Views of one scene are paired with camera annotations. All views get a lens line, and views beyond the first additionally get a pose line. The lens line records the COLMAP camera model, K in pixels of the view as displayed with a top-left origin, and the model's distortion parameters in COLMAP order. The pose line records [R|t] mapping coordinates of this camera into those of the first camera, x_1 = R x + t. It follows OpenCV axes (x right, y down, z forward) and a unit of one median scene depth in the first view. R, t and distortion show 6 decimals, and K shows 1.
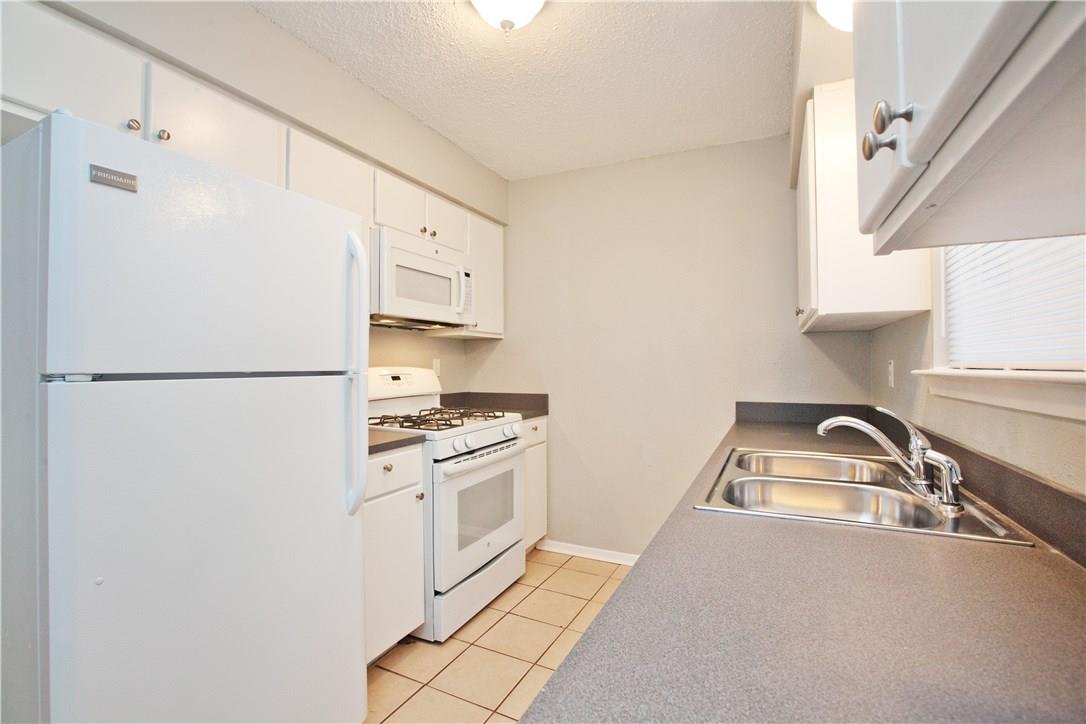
lens RADIAL K [[482.7, 0, 535.9], [0, 482.7, 361.3], [0, 0, 1]] dist [-0.044652, 0.010115]
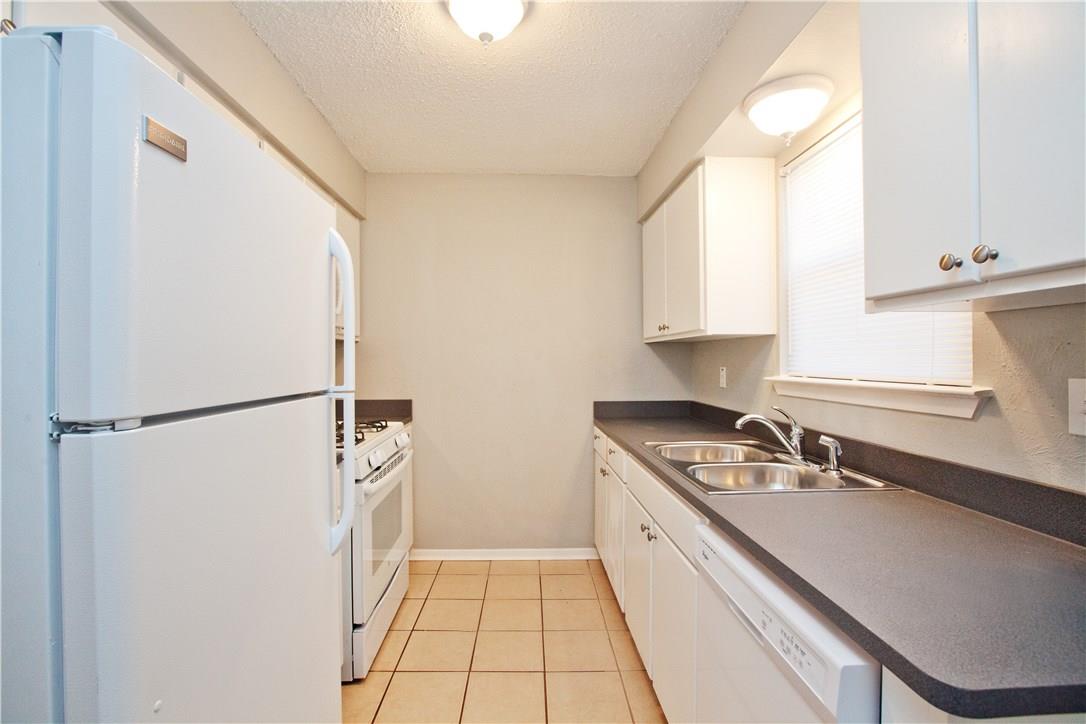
lens RADIAL K [[482.7, 0, 535.9], [0, 482.7, 361.3], [0, 0, 1]] dist [-0.044652, 0.010115]
pose [[0.885652, -0.001769, 0.464347, -0.432711], [-0.001897, 0.999971, 0.007428, -0.035612], [-0.464346, -0.007460, 0.885622, 0.060199]]
